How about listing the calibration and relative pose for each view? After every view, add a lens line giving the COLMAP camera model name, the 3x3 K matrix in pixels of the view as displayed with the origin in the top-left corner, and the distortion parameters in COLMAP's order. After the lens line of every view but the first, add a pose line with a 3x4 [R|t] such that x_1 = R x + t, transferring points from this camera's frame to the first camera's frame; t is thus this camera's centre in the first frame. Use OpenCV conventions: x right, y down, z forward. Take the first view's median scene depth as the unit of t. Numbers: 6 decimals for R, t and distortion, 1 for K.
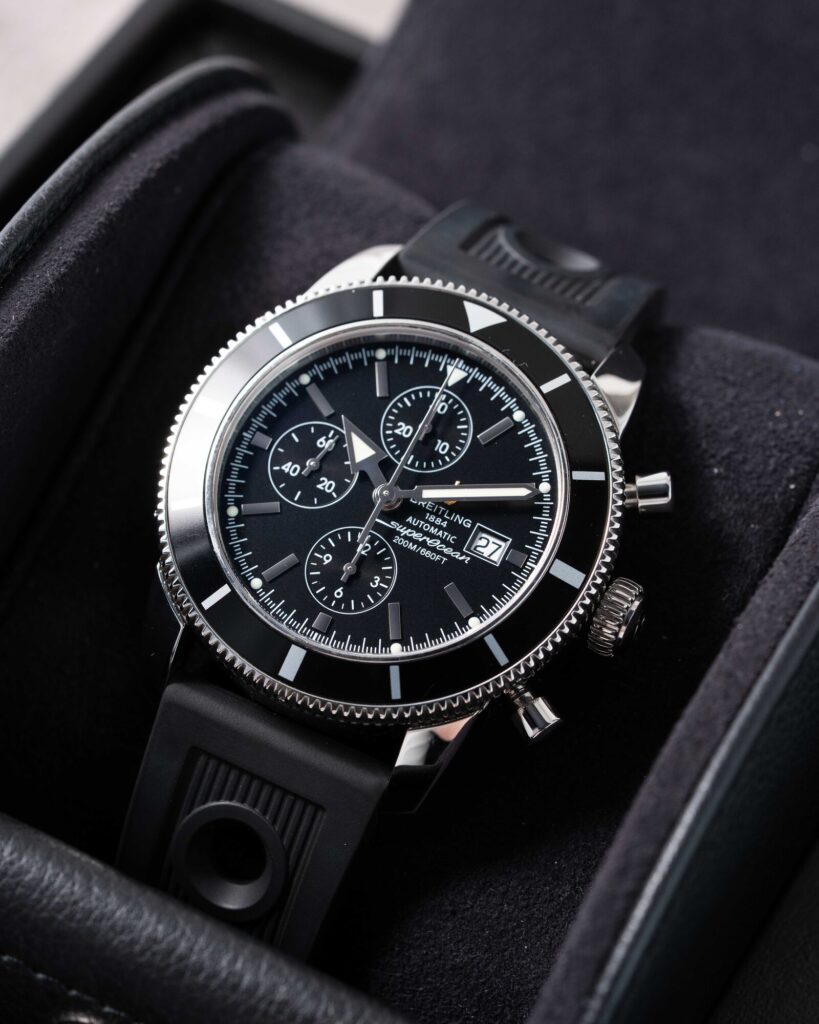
lens RADIAL K [[4726.9, 0, 458.2], [0, 4726.9, 512.3], [0, 0, 1]] dist [0.084913, -2.457059]
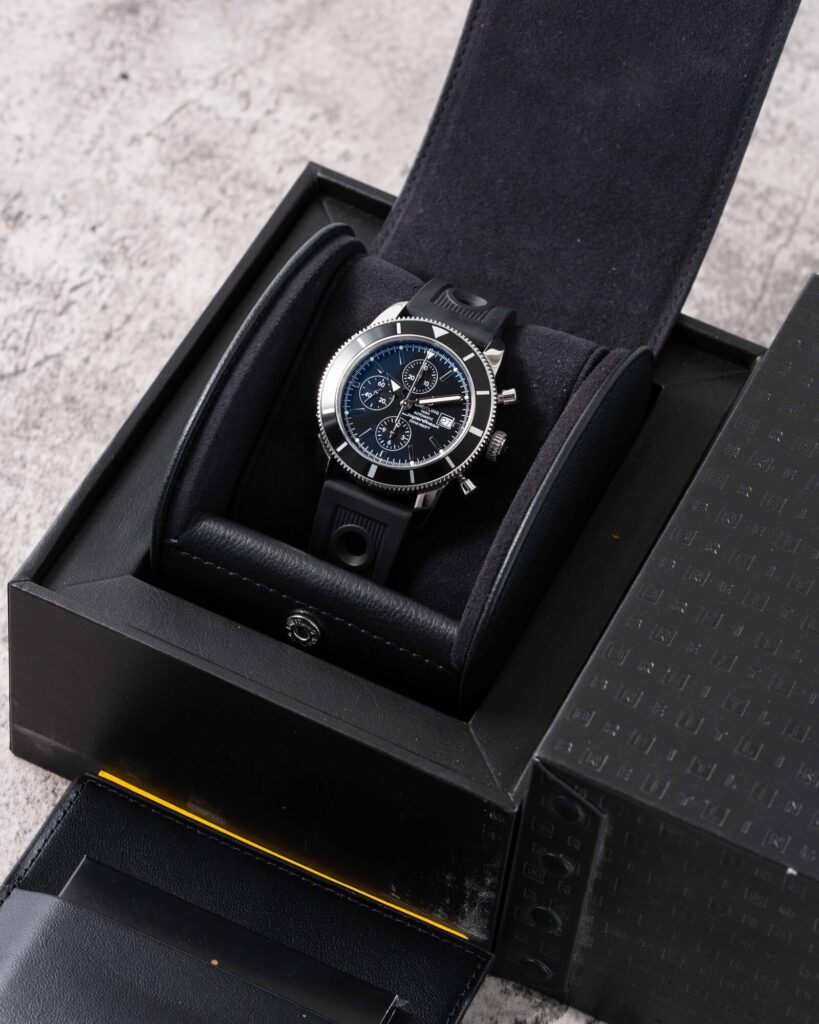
lens RADIAL K [[4726.9, 0, 458.2], [0, 4726.9, 512.3], [0, 0, 1]] dist [0.084913, -2.457059]
pose [[0.998460, -0.049754, -0.024530, 0.073927], [0.051328, 0.996339, 0.068373, -0.119577], [0.021038, -0.069527, 0.997358, -1.580880]]
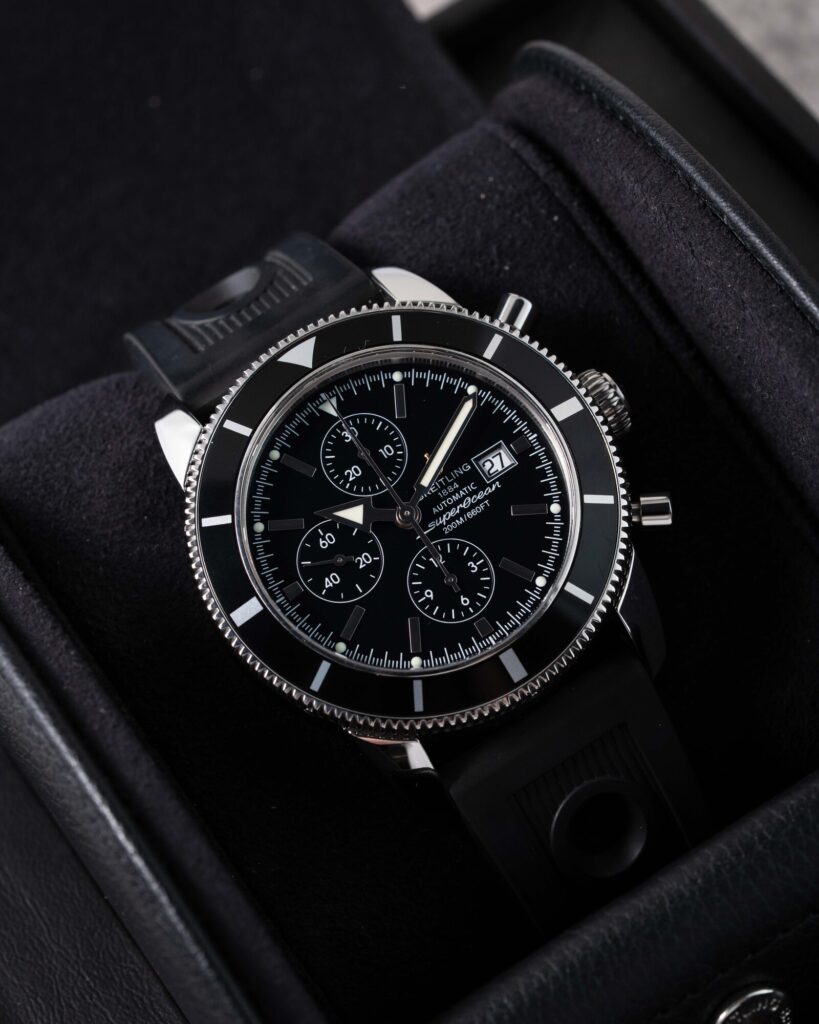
lens RADIAL K [[4726.9, 0, 458.2], [0, 4726.9, 512.3], [0, 0, 1]] dist [0.084913, -2.457059]
pose [[0.486955, -0.816316, 0.310649, -0.336160], [0.808497, 0.555850, 0.193296, -0.198256], [-0.330465, 0.157033, 0.930663, 0.014119]]
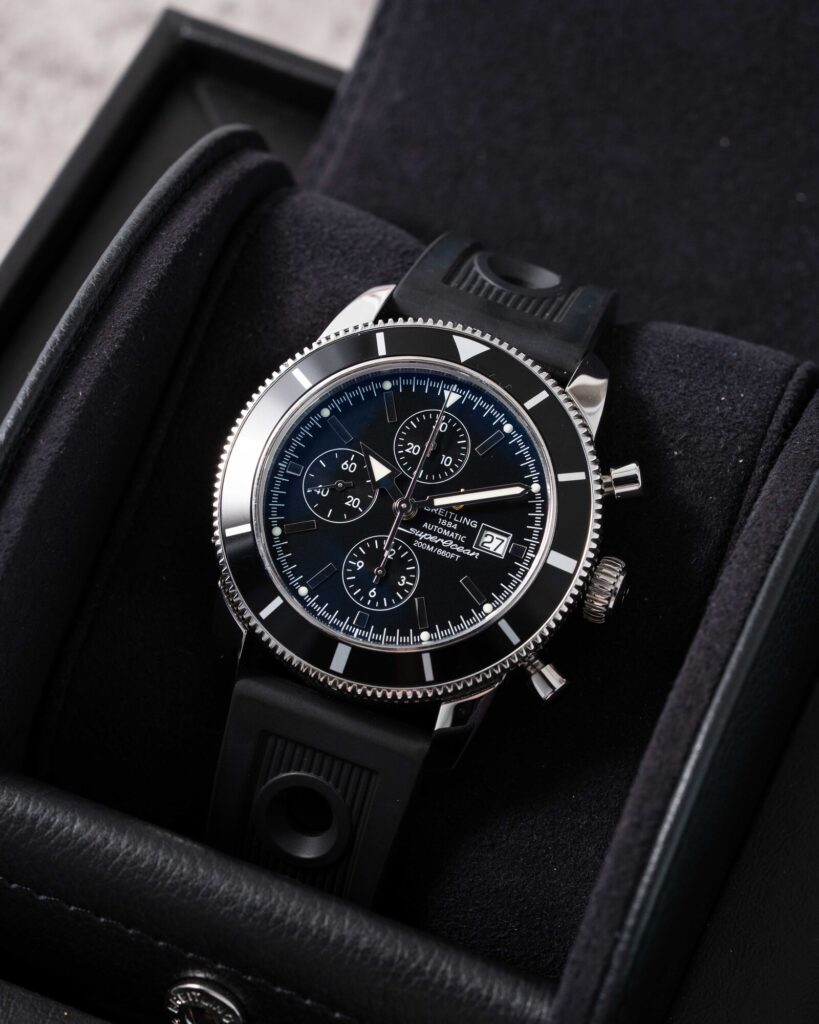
lens RADIAL K [[4726.9, 0, 458.2], [0, 4726.9, 512.3], [0, 0, 1]] dist [0.084913, -2.457059]
pose [[0.995482, -0.094269, 0.011329, -0.015248], [0.093019, 0.992221, 0.082731, -0.099646], [-0.019040, -0.081304, 0.996507, -0.190118]]
